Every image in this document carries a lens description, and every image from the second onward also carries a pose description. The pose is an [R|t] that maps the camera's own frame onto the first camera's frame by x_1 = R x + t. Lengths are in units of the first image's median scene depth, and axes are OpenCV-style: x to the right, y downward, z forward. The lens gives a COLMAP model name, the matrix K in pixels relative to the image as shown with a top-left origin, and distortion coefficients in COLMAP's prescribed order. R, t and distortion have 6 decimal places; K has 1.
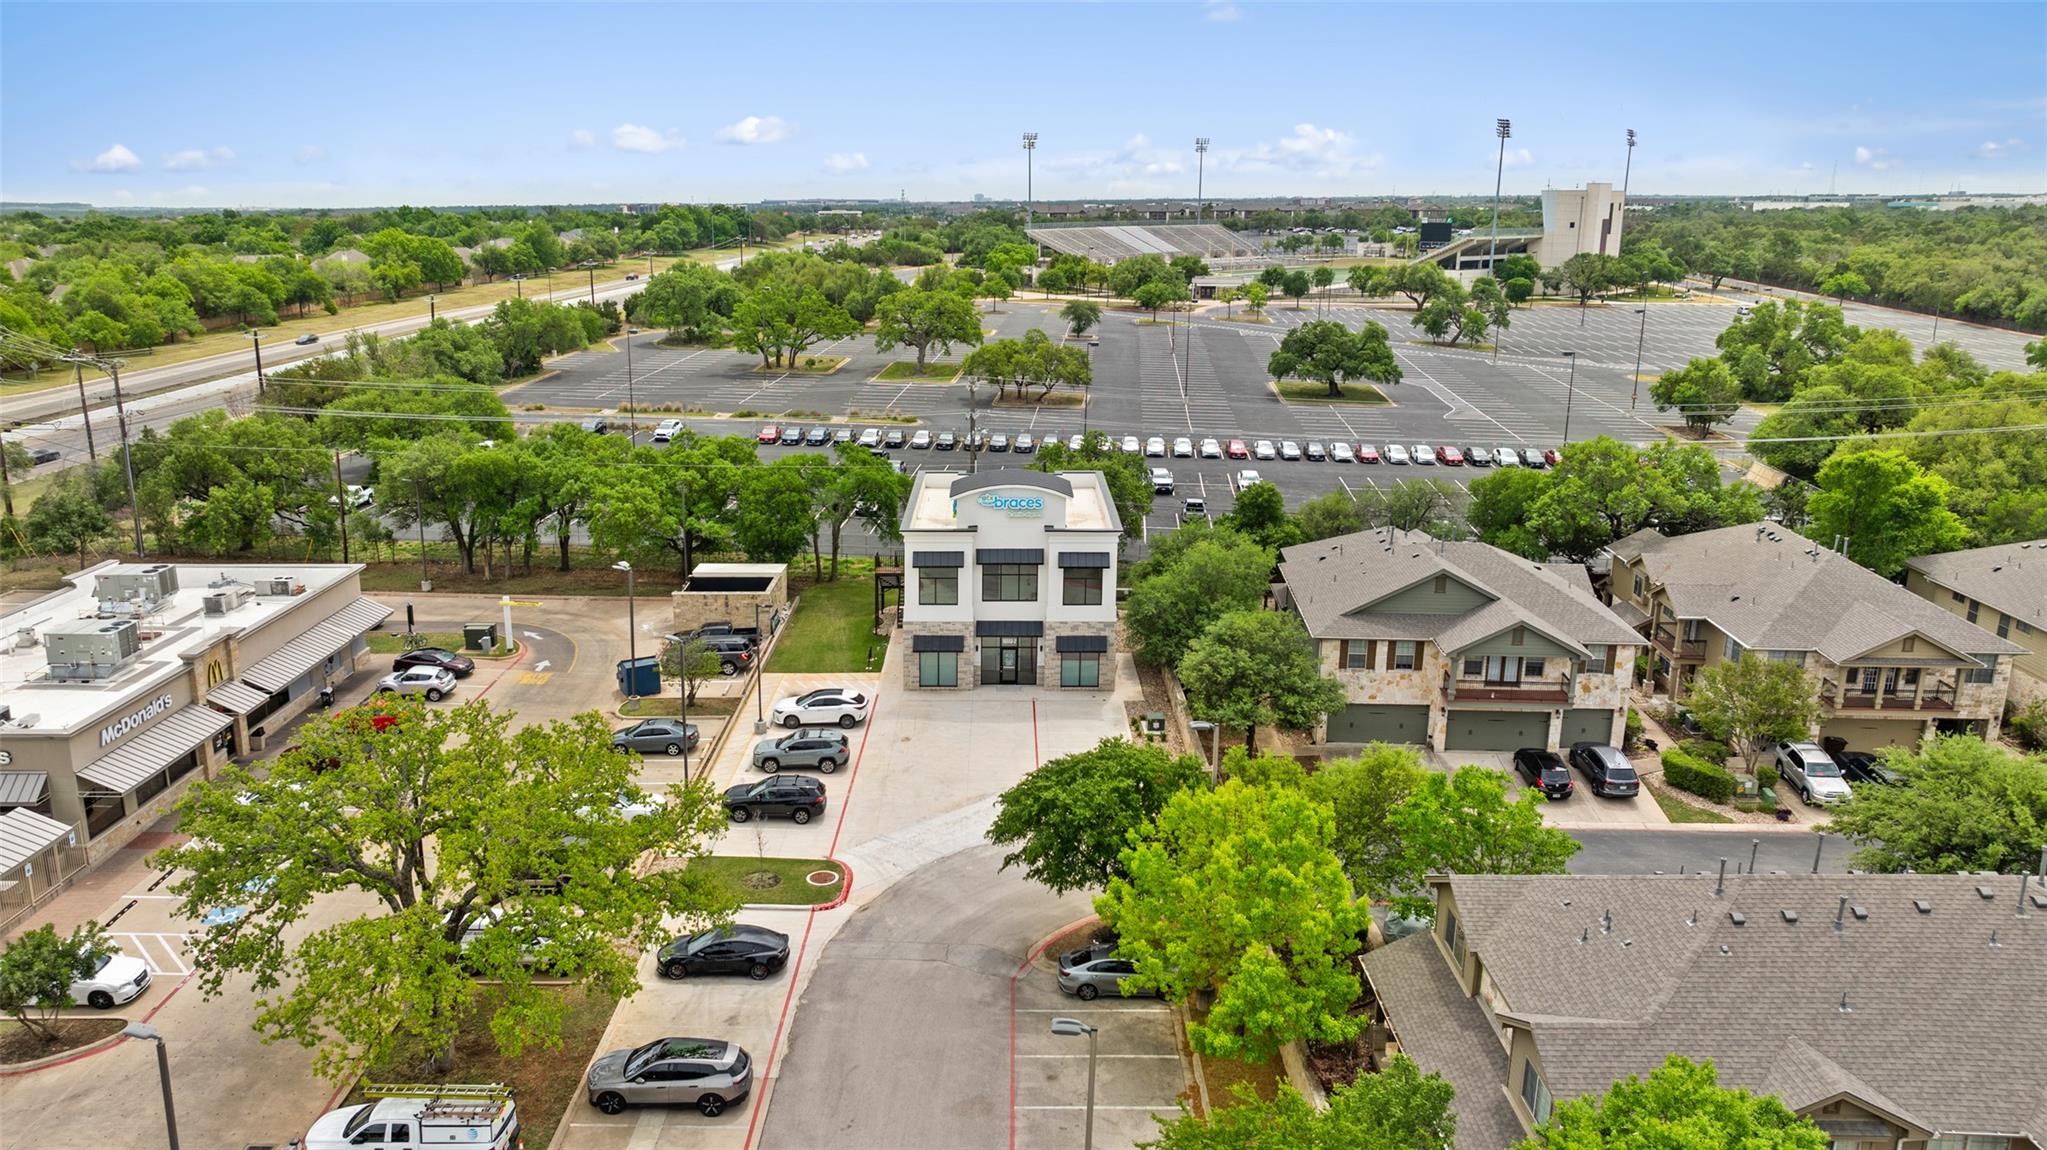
lens RADIAL K [[1422.7, 0, 1004.5], [0, 1422.7, 578.1], [0, 0, 1]] dist [-0.015209, -0.001831]
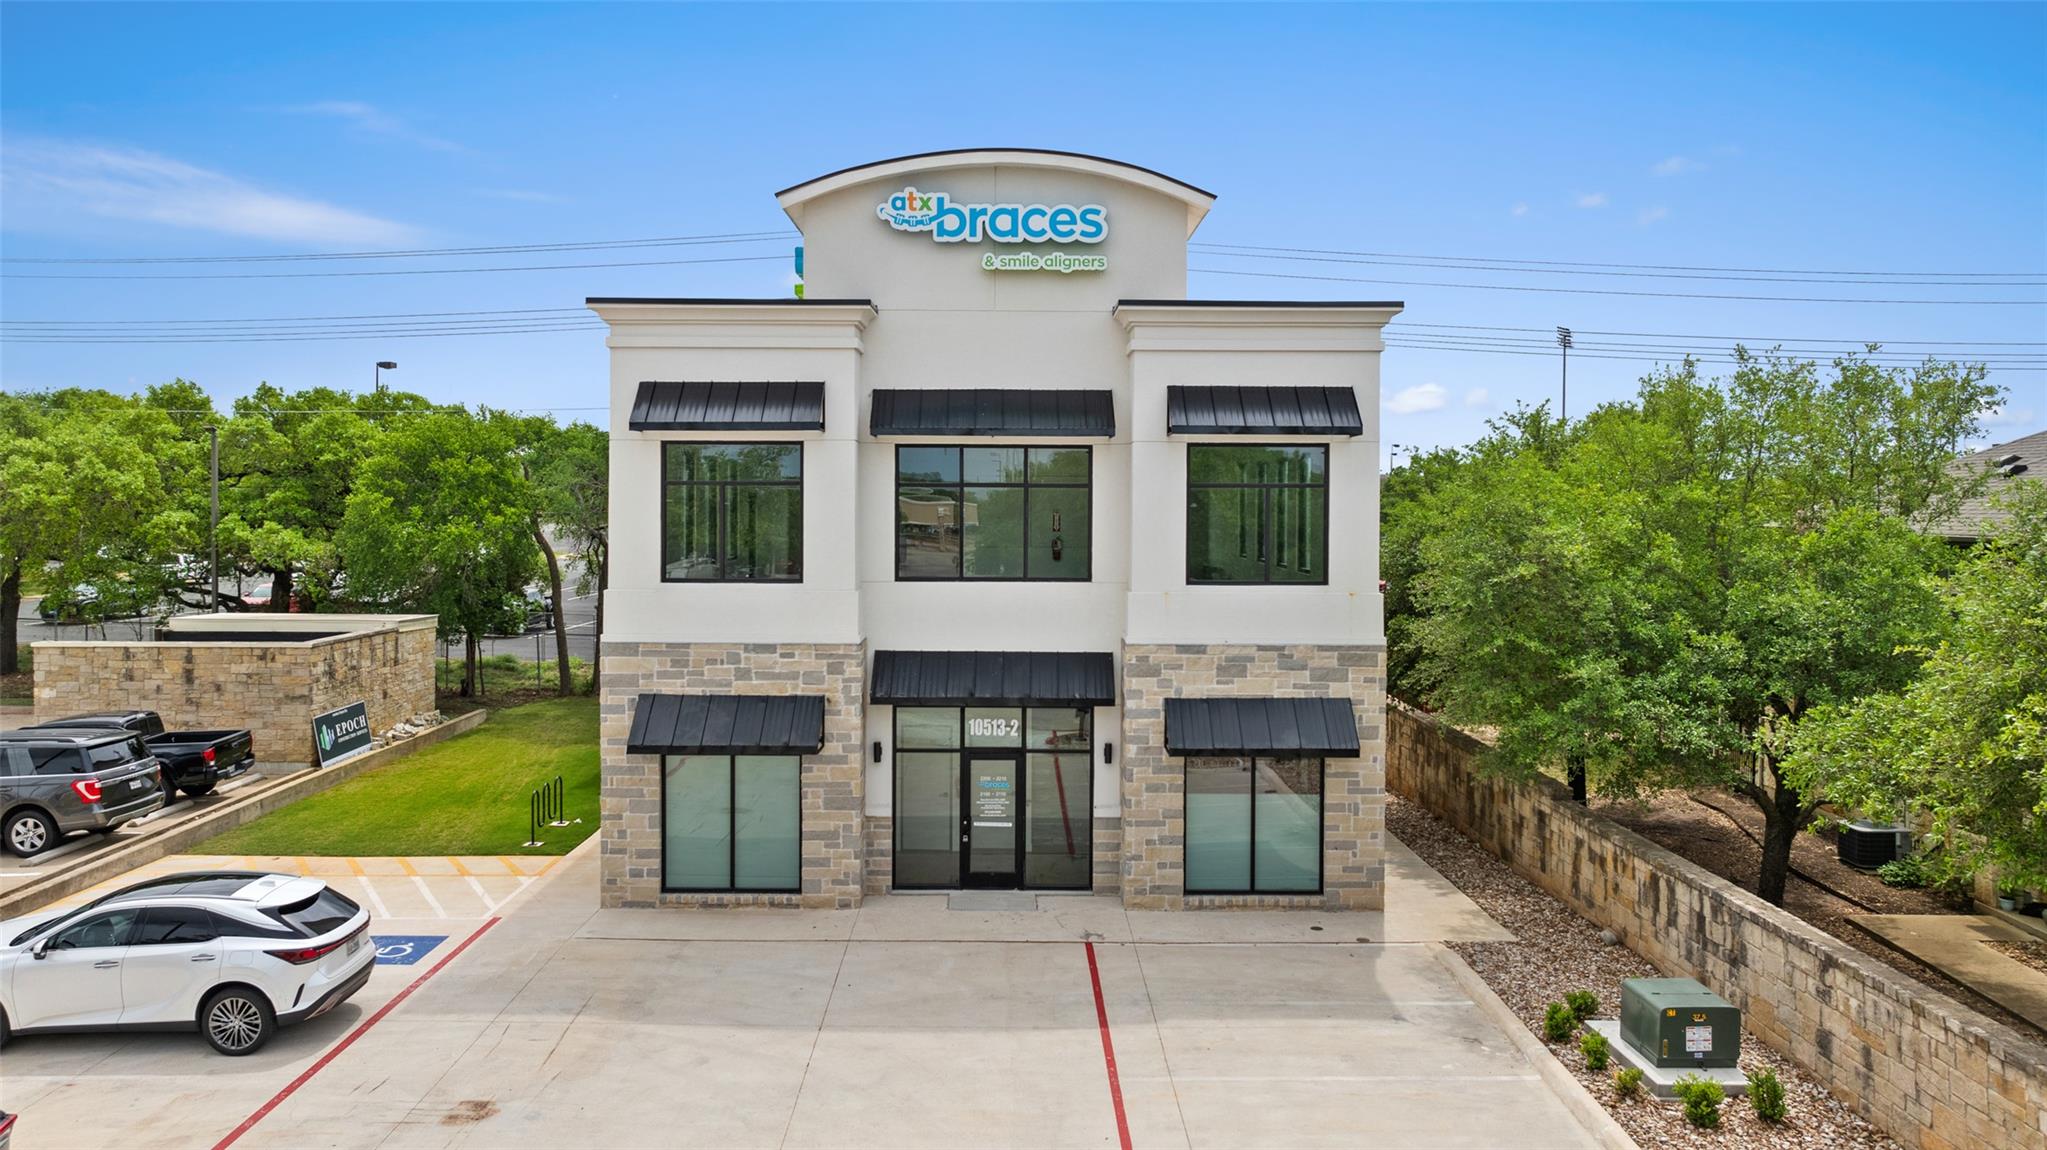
lens RADIAL K [[1448.9, 0, 993.7], [0, 1448.9, 571.8], [0, 0, 1]] dist [-0.006912, 0.001490]
pose [[0.999991, -0.000611, -0.004168, 0.004678], [-0.000290, 0.977135, -0.212622, 0.075624], [0.004203, 0.212621, 0.977126, 0.721721]]
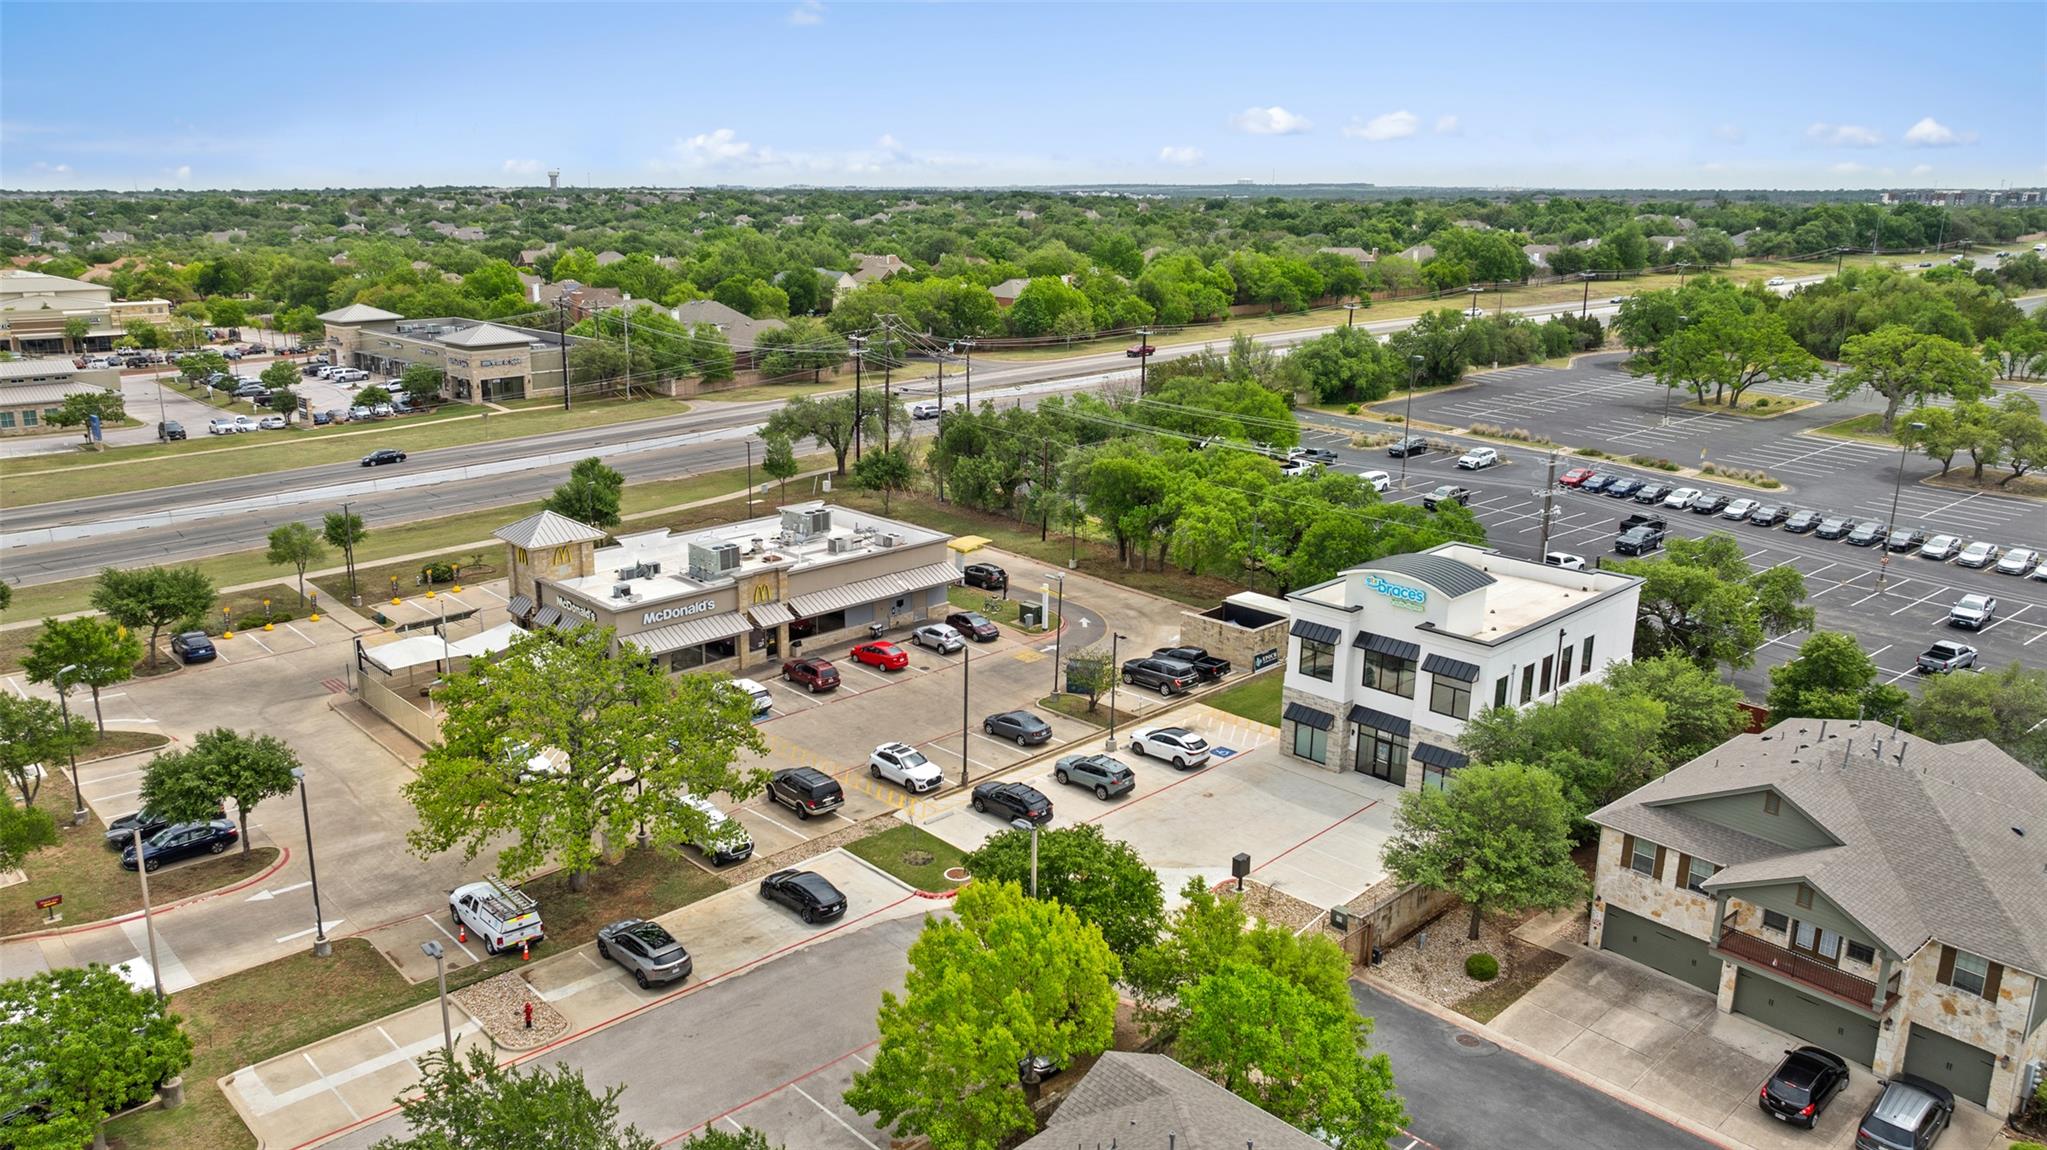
lens RADIAL K [[1455.0, 0, 1018.0], [0, 1455.0, 568.4], [0, 0, 1]] dist [-0.009028, 0.007781]
pose [[0.698458, 0.188578, -0.690358, 0.483559], [-0.188504, 0.979071, 0.076727, -0.092456], [0.690378, 0.076545, 0.719388, 0.130024]]
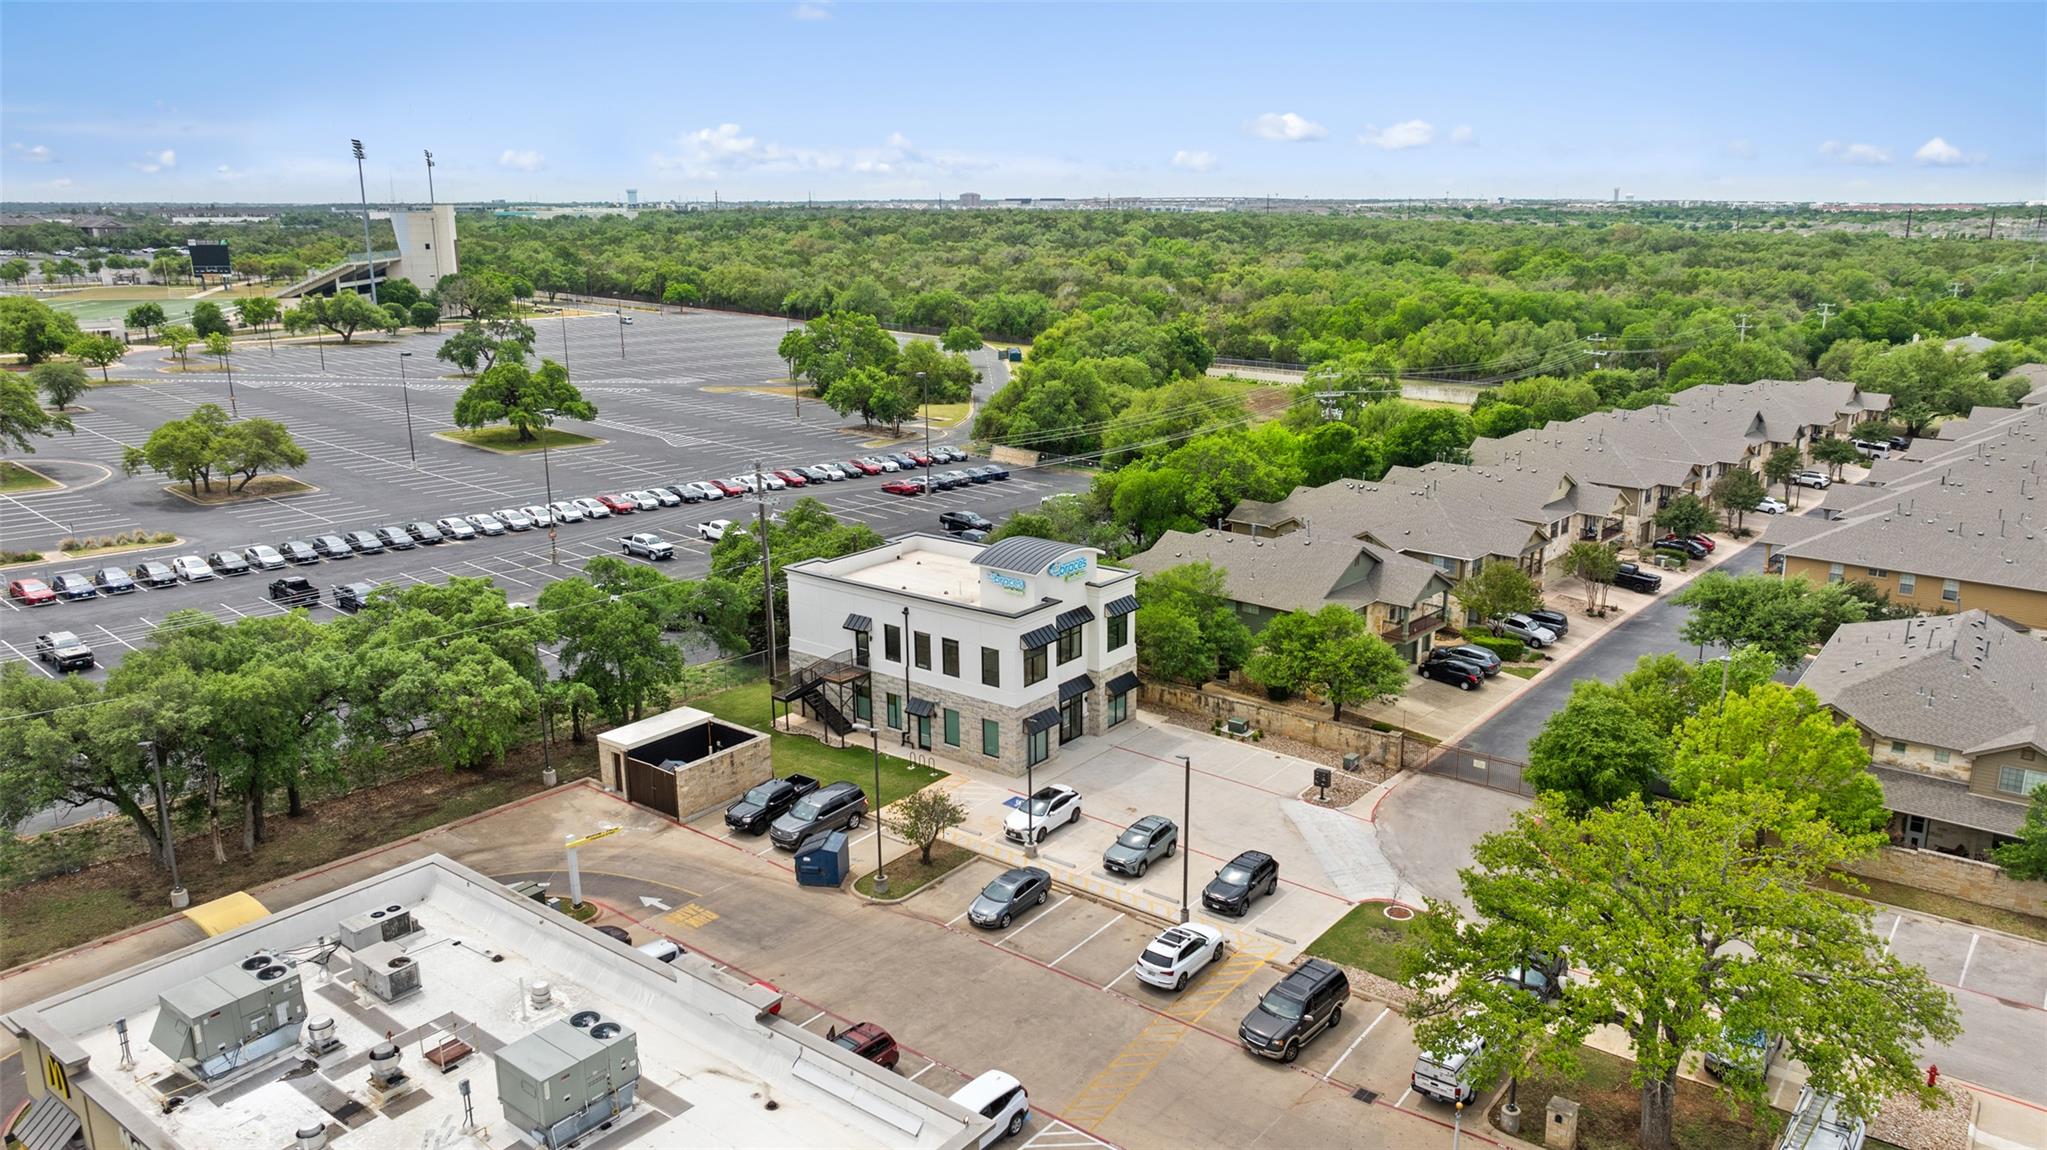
lens RADIAL K [[1422.7, 0, 1004.5], [0, 1422.7, 578.1], [0, 0, 1]] dist [-0.015209, -0.001831]
pose [[0.606112, -0.199282, 0.770010, -0.809694], [0.203037, 0.974796, 0.092461, -0.148878], [-0.769028, 0.100298, 0.631297, 0.381766]]
